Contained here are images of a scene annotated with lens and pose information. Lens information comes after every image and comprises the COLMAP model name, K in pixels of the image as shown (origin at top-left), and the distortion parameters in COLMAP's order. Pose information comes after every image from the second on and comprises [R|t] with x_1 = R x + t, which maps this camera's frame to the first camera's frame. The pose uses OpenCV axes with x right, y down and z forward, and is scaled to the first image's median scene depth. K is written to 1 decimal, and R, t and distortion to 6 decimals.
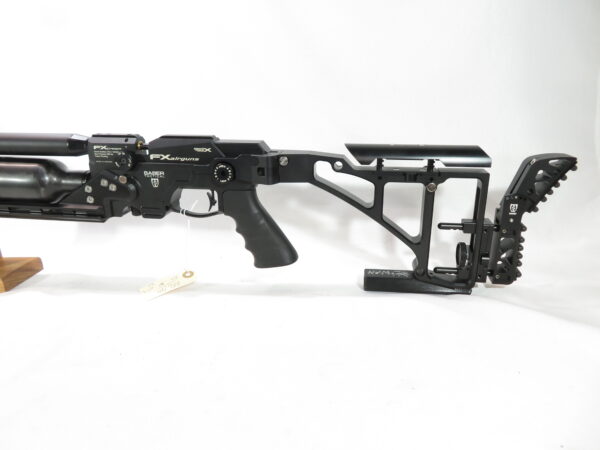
lens RADIAL K [[435.7, 0, 302.1], [0, 435.7, 222.0], [0, 0, 1]] dist [-0.002992, 0.006761]
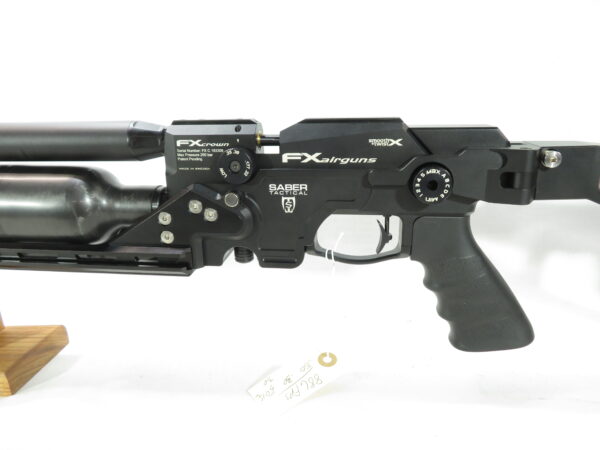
lens RADIAL K [[435.7, 0, 297.6], [0, 435.7, 222.0], [0, 0, 1]] dist [-0.002992, 0.006761]
pose [[0.999694, -0.021440, 0.012343, -0.332688], [0.021825, 0.999252, -0.031939, -0.050196], [-0.011649, 0.032198, 0.999414, 0.447782]]
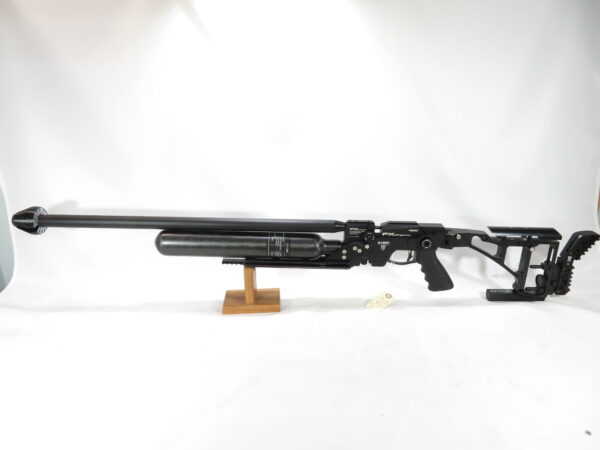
lens RADIAL K [[435.7, 0, 301.7], [0, 435.7, 223.6], [0, 0, 1]] dist [-0.002992, 0.006761]
pose [[0.989403, -0.023527, 0.143275, -0.927001], [0.020122, 0.999481, 0.025168, -0.241387], [-0.143793, -0.022018, 0.989363, -0.738167]]
